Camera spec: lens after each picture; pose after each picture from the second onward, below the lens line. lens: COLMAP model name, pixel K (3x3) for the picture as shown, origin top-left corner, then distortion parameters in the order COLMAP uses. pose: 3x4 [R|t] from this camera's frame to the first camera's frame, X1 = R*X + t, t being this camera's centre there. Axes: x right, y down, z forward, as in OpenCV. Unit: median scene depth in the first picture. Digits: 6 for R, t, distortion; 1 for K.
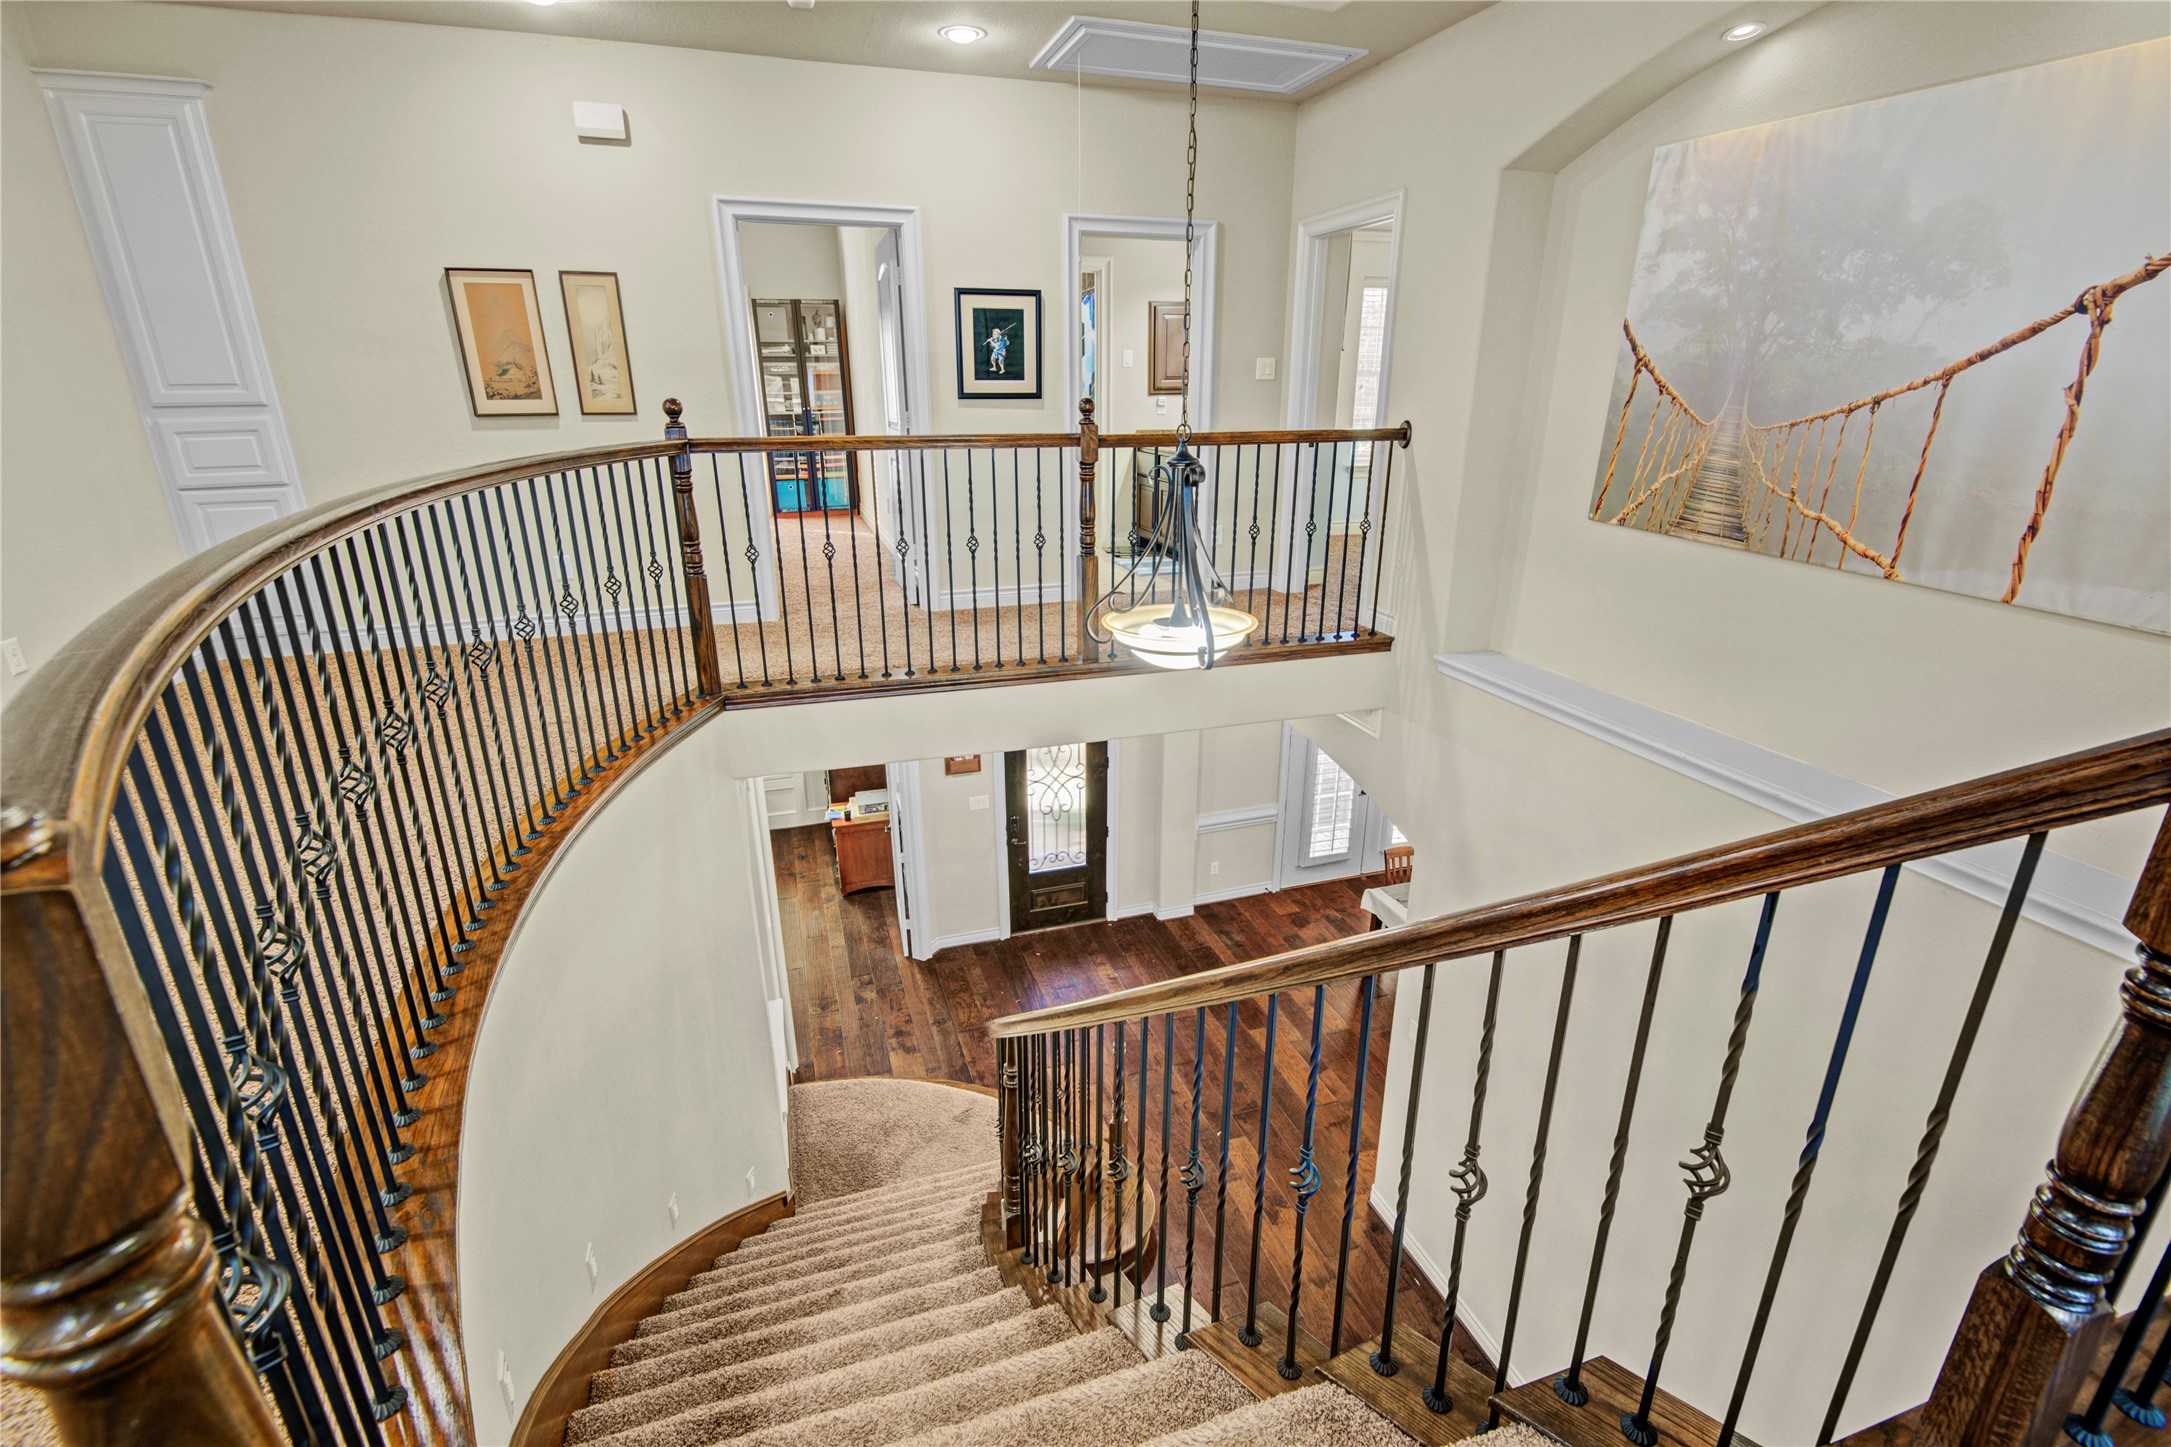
lens RADIAL K [[980.5, 0, 1082.0], [0, 980.5, 721.3], [0, 0, 1]] dist [0.008259, -0.006937]
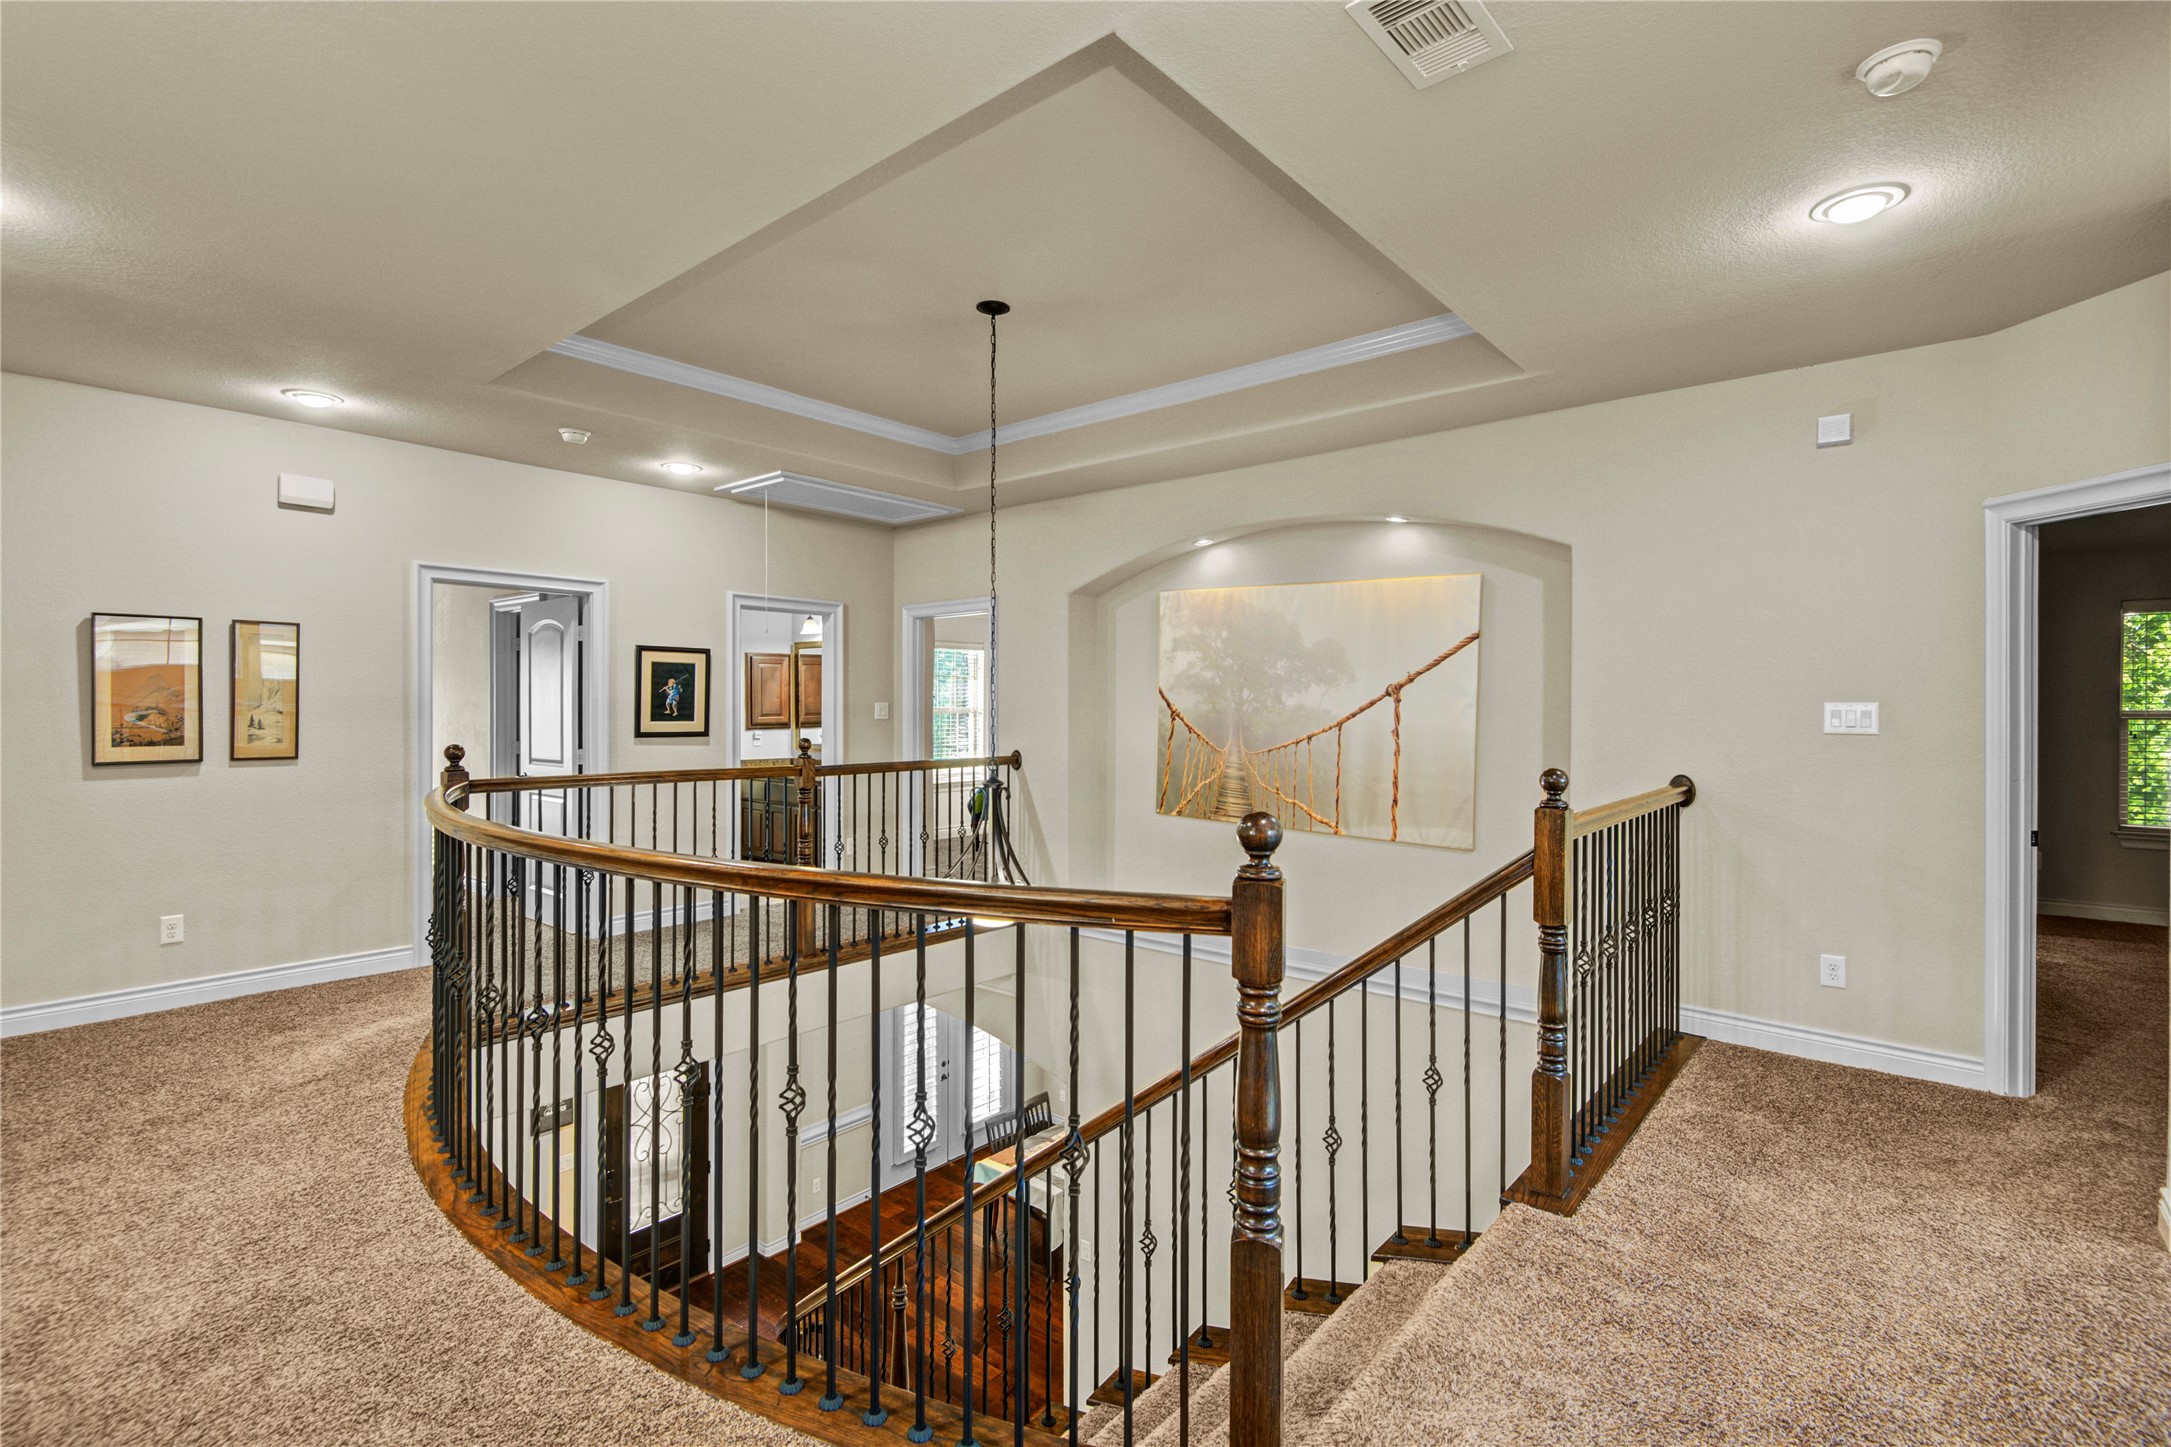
lens RADIAL K [[980.5, 0, 1093.9], [0, 980.5, 716.8], [0, 0, 1]] dist [0.008259, -0.006937]
pose [[0.852507, 0.000235, 0.522715, -0.338953], [0.166980, 0.947482, -0.272757, 0.045090], [-0.495327, 0.319810, 0.807696, -0.194274]]
